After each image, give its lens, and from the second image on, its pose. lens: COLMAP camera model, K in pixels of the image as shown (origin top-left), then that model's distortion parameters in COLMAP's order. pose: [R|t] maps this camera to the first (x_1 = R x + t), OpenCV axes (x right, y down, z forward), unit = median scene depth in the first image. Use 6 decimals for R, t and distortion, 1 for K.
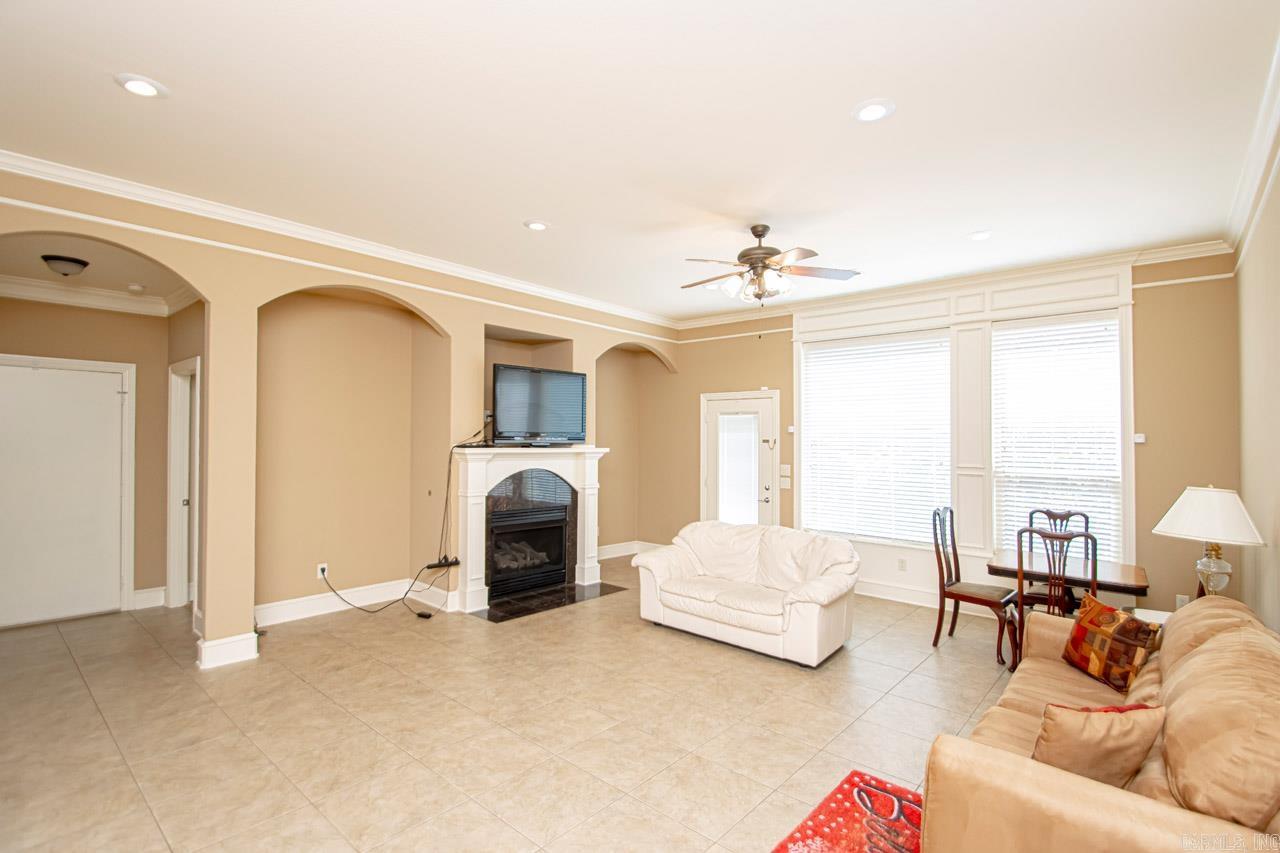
lens RADIAL K [[609.8, 0, 640.0], [0, 609.8, 426.5], [0, 0, 1]] dist [0.017308, -0.020925]
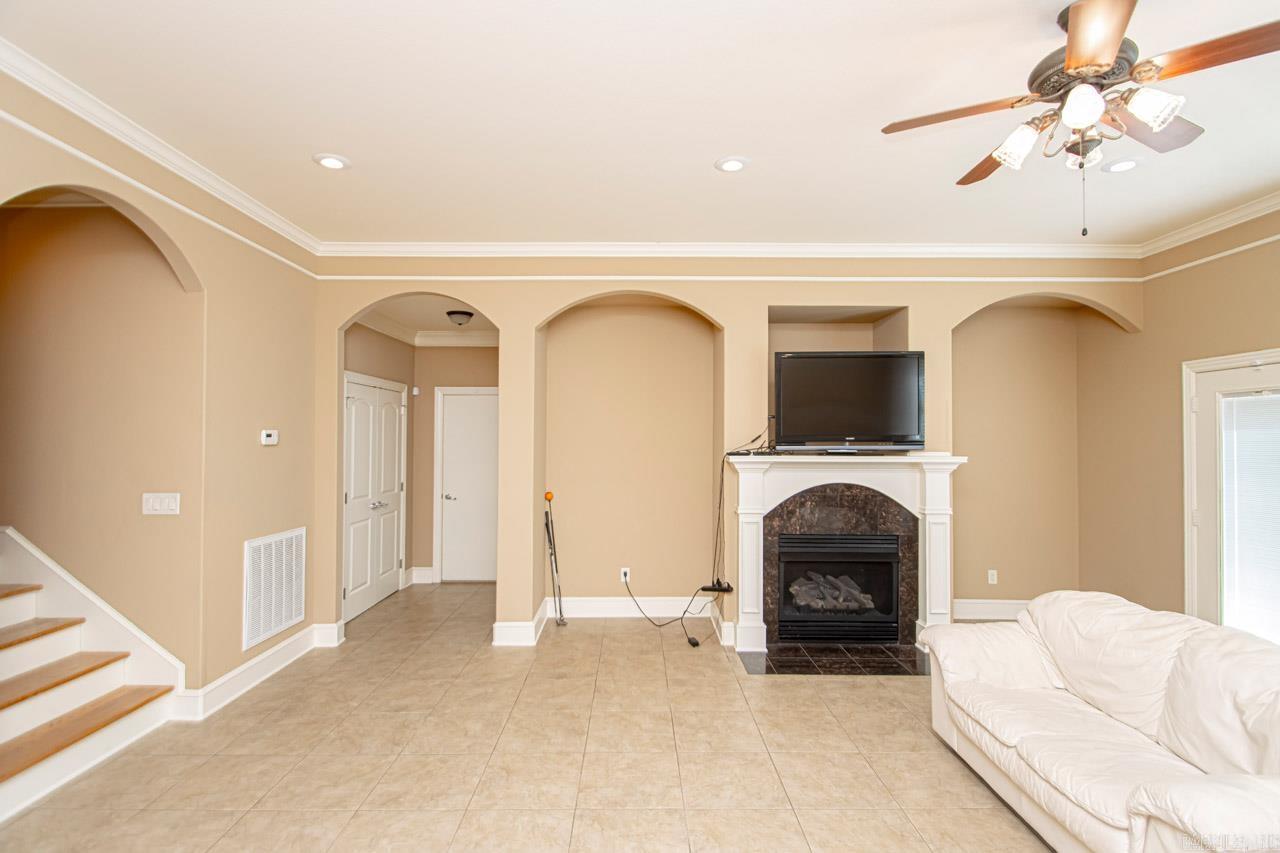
lens RADIAL K [[612.4, 0, 671.6], [0, 612.4, 427.6], [0, 0, 1]] dist [-0.000310, -0.000166]
pose [[0.657093, -0.023603, -0.753440, 0.296250], [0.023267, 0.999668, -0.011025, 0.003493], [0.753451, -0.010286, 0.657424, 0.372403]]
